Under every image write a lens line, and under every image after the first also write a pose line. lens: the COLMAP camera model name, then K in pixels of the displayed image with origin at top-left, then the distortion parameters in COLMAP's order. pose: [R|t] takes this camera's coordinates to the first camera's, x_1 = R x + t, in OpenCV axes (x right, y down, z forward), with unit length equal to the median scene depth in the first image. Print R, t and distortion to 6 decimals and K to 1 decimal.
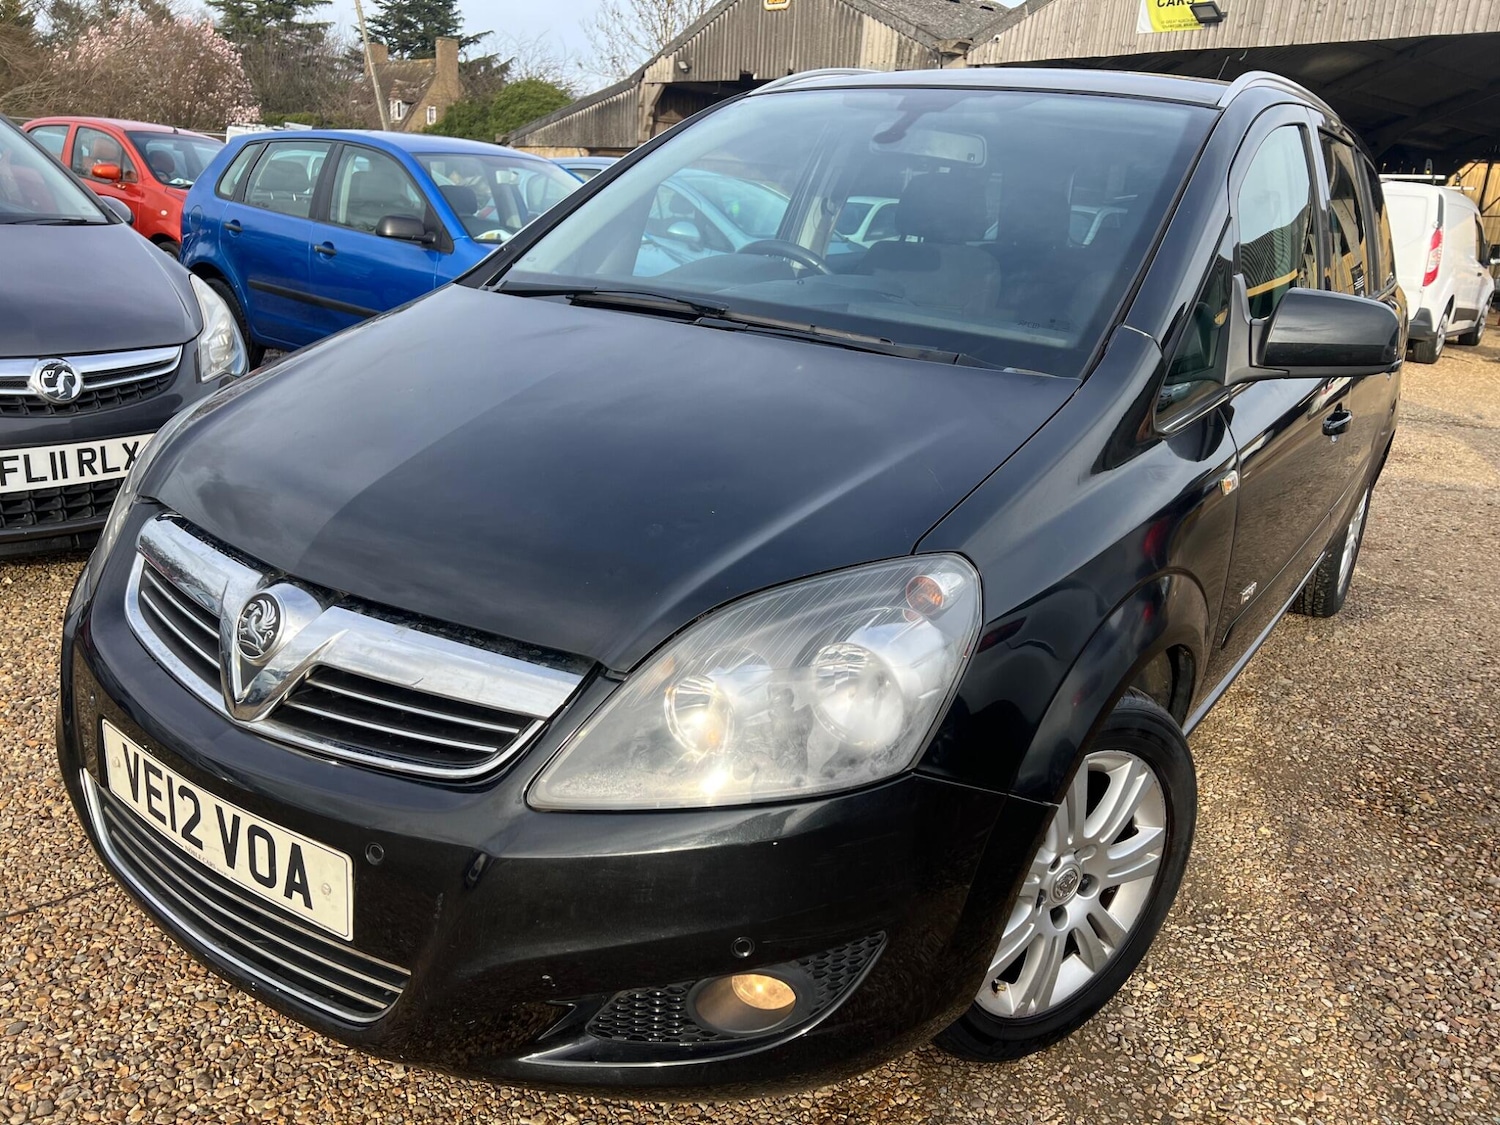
lens RADIAL K [[1086.6, 0, 749.9], [0, 1086.6, 575.8], [0, 0, 1]] dist [0.065376, -0.065120]
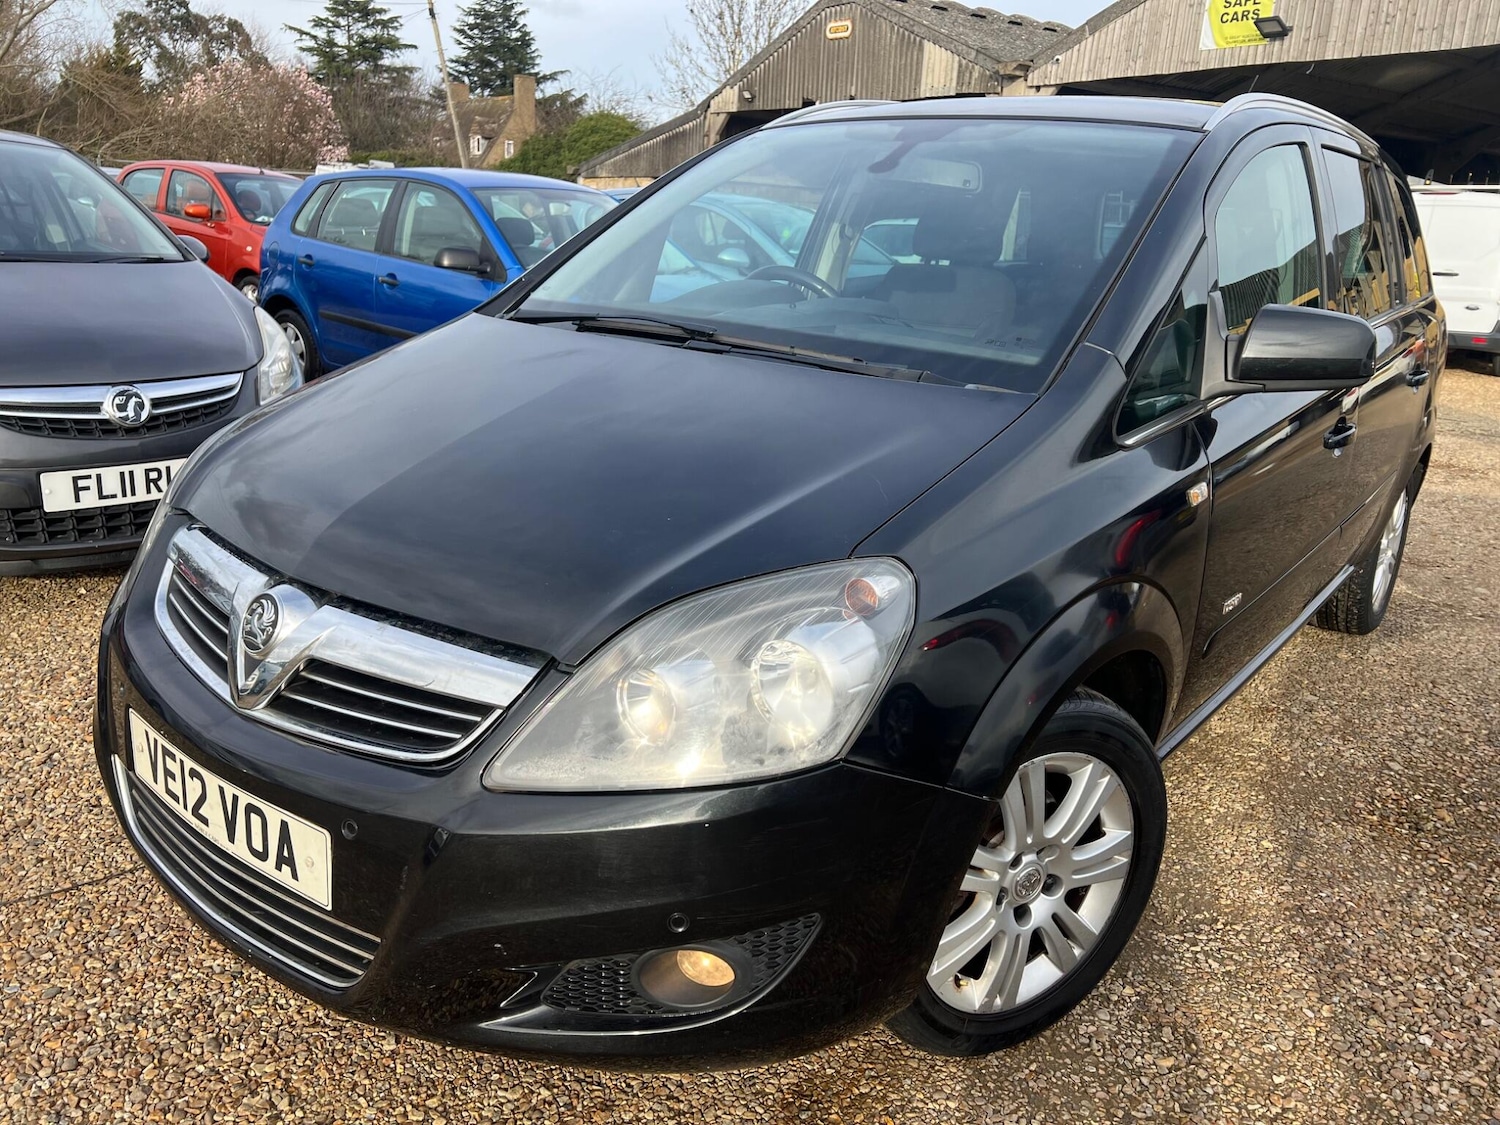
lens RADIAL K [[1086.6, 0, 738.0], [0, 1086.6, 561.2], [0, 0, 1]] dist [0.065376, -0.065120]
pose [[0.997294, 0.001957, -0.073488, 0.079804], [-0.004294, 0.999490, -0.031658, 0.011633], [0.073389, 0.031888, 0.996793, -0.047310]]
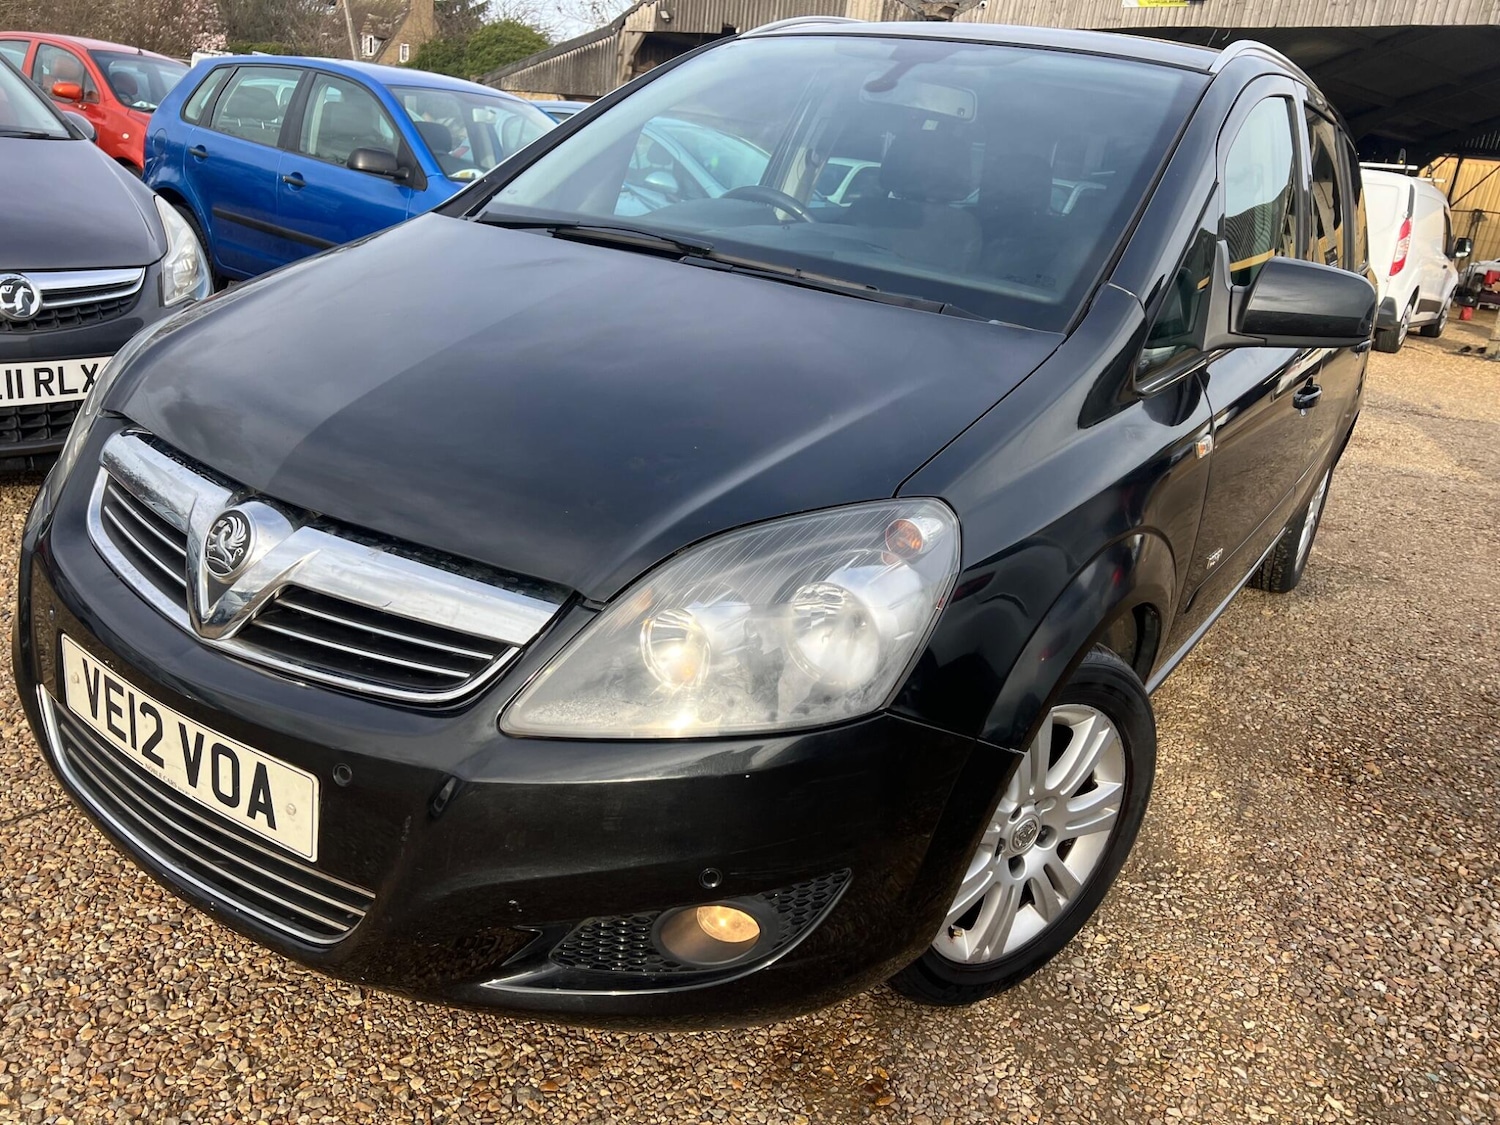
lens RADIAL K [[1086.6, 0, 745.9], [0, 1086.6, 568.0], [0, 0, 1]] dist [0.065376, -0.065120]
pose [[0.998673, 0.039869, 0.032589, -0.011155], [-0.040731, 0.998826, 0.026233, 0.016432], [-0.031504, -0.027526, 0.999125, 0.002290]]
